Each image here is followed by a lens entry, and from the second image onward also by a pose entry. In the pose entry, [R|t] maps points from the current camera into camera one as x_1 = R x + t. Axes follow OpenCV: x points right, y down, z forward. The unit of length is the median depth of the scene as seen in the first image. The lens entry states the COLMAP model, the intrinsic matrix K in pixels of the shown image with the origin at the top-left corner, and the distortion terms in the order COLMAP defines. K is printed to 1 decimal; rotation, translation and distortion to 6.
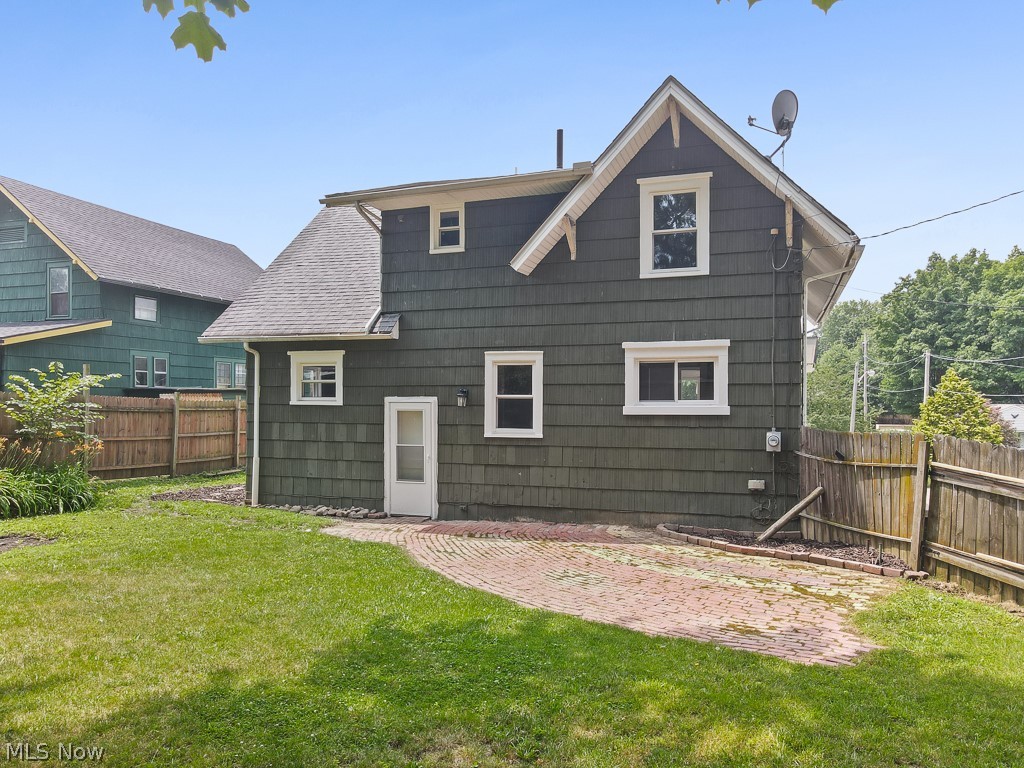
lens RADIAL K [[752.4, 0, 511.5], [0, 752.4, 393.7], [0, 0, 1]] dist [0.007723, 0.014446]
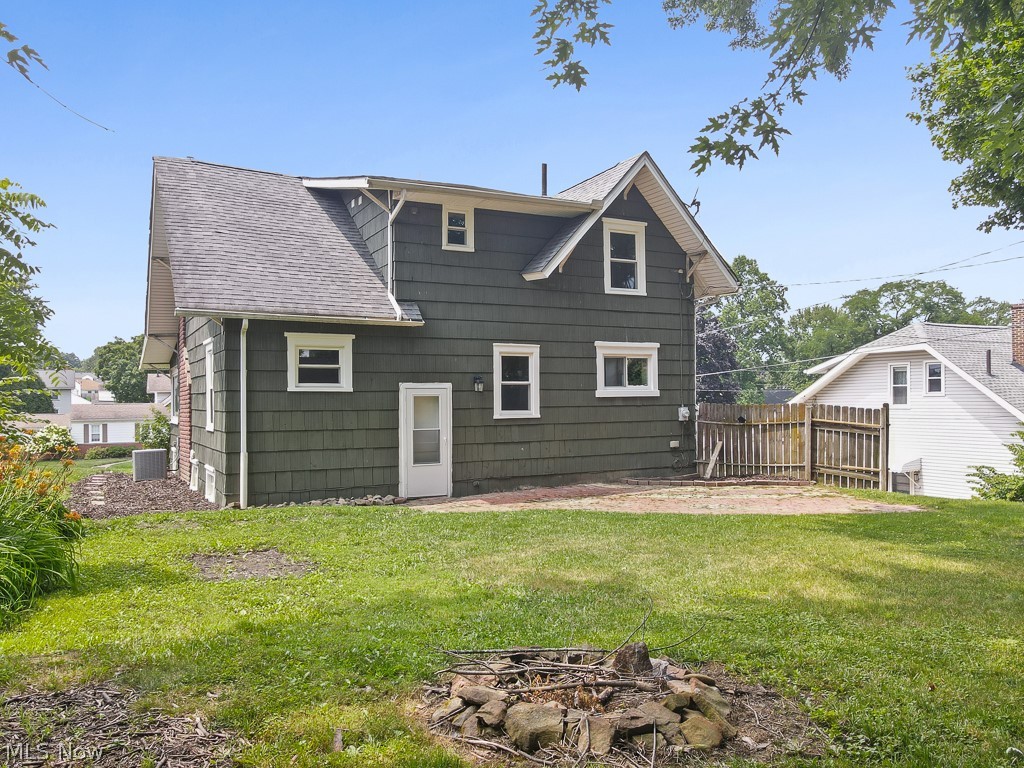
lens RADIAL K [[752.4, 0, 511.7], [0, 752.4, 382.5], [0, 0, 1]] dist [0.007723, 0.014446]
pose [[0.688743, 0.006873, 0.724973, -0.837048], [0.001862, 0.999935, -0.011248, 0.016034], [-0.725003, 0.009097, 0.688686, 0.200997]]
